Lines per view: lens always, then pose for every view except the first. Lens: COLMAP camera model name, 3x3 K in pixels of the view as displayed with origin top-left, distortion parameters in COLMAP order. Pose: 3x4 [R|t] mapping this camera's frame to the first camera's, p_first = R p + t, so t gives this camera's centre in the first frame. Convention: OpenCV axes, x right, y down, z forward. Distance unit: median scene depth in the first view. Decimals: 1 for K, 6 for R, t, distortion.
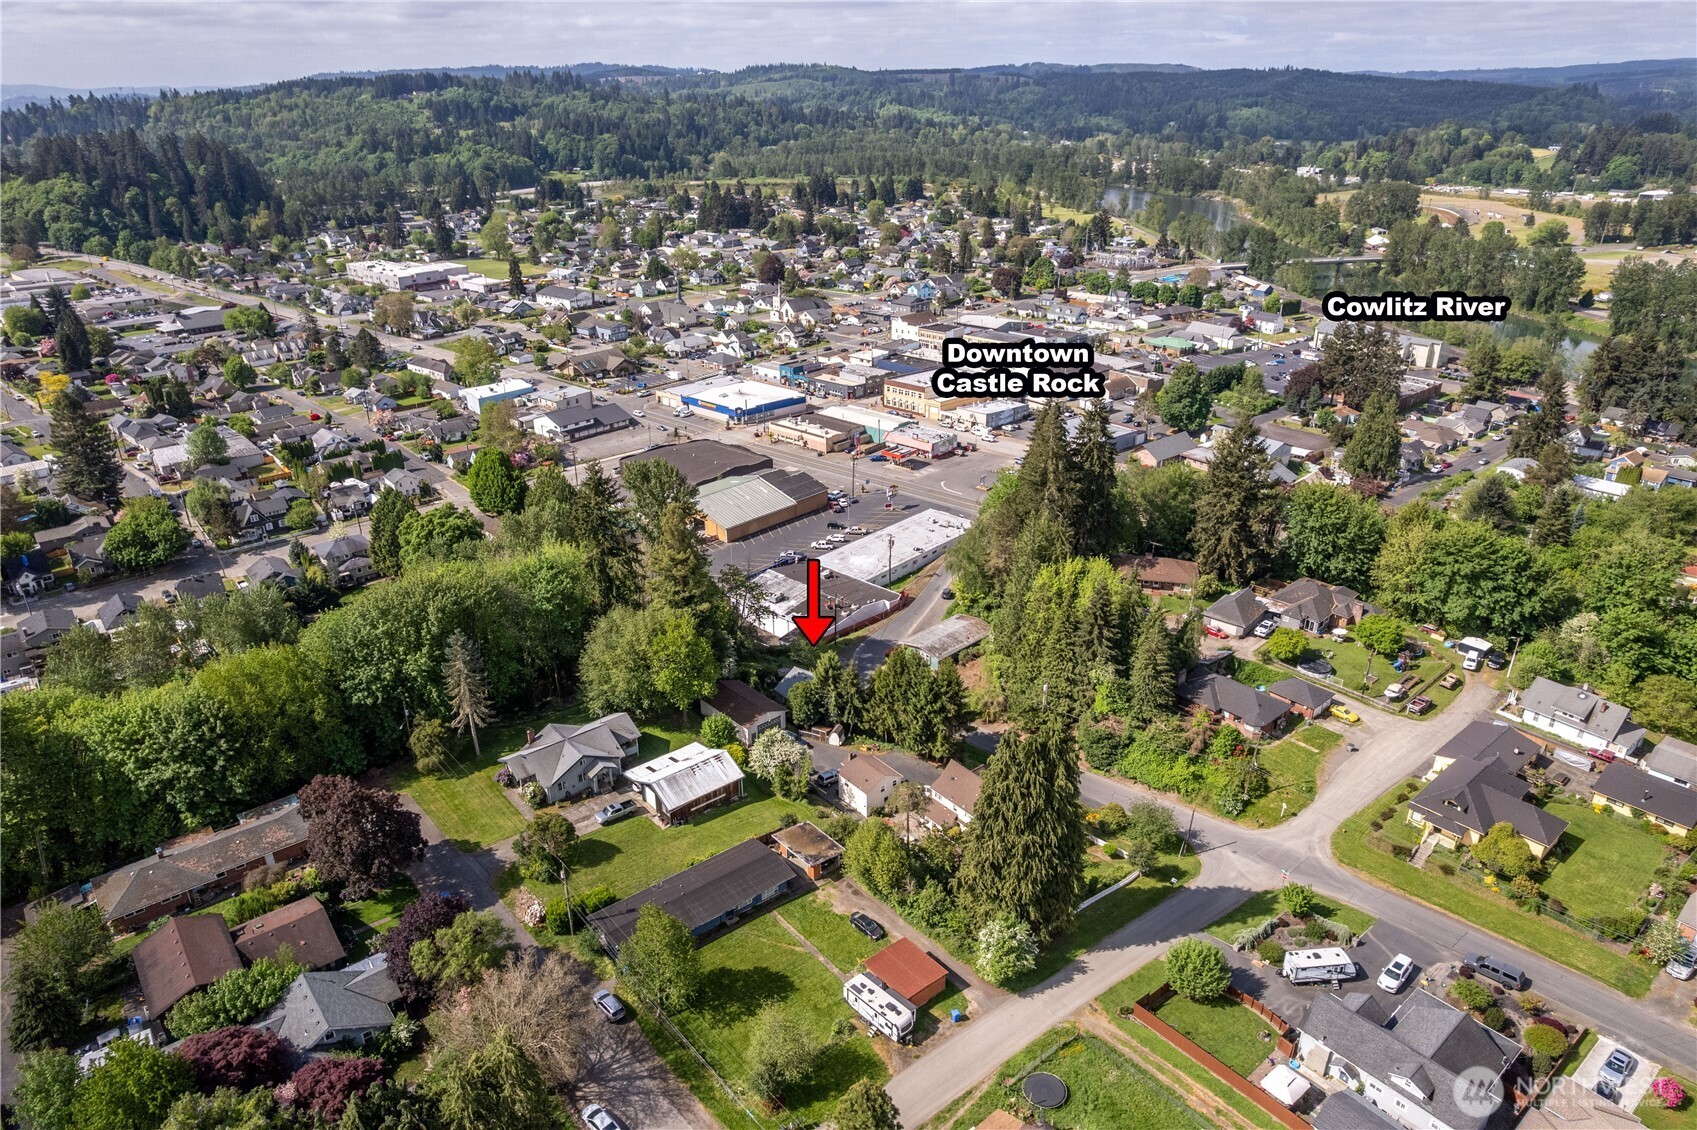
lens RADIAL K [[1094.5, 0, 840.4], [0, 1094.5, 569.8], [0, 0, 1]] dist [-0.079701, 0.072935]
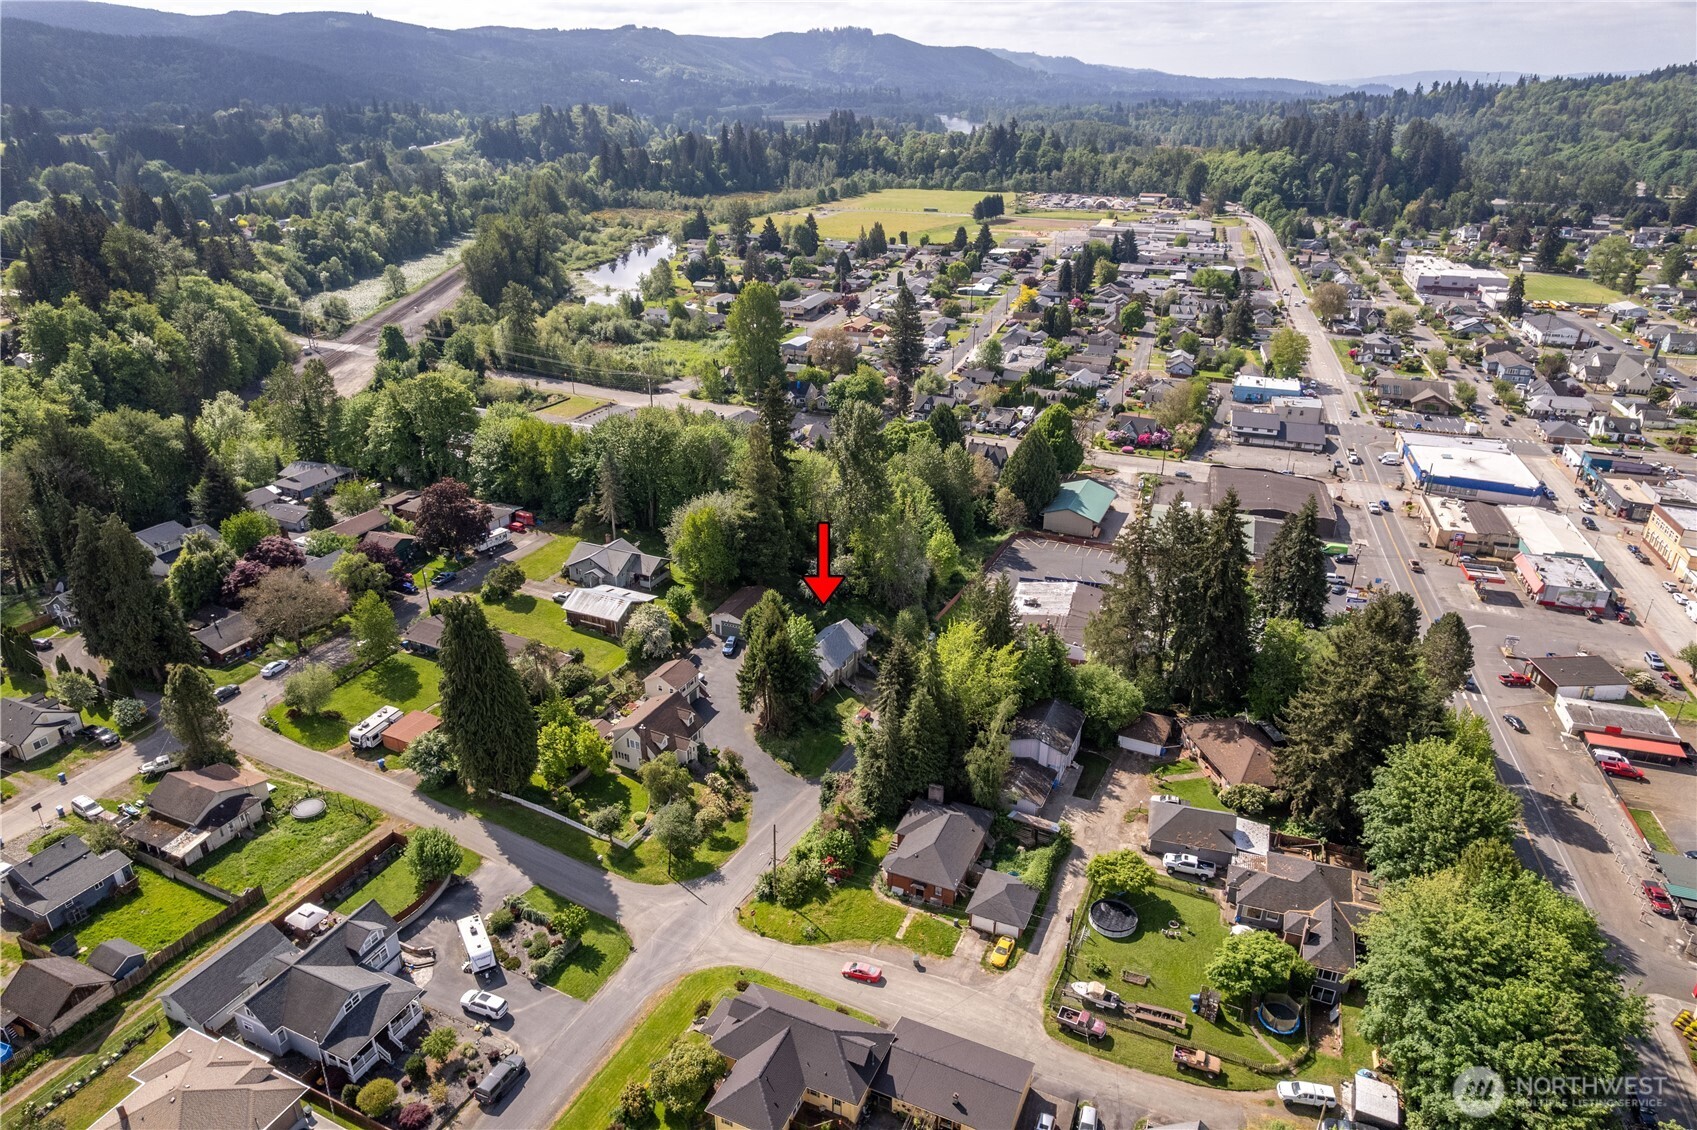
lens RADIAL K [[1094.5, 0, 840.4], [0, 1094.5, 569.8], [0, 0, 1]] dist [-0.079701, 0.072935]
pose [[0.421982, 0.381029, -0.822647, 0.921869], [-0.372889, 0.900033, 0.225596, -0.216581], [0.826369, 0.211559, 0.521879, 0.487460]]
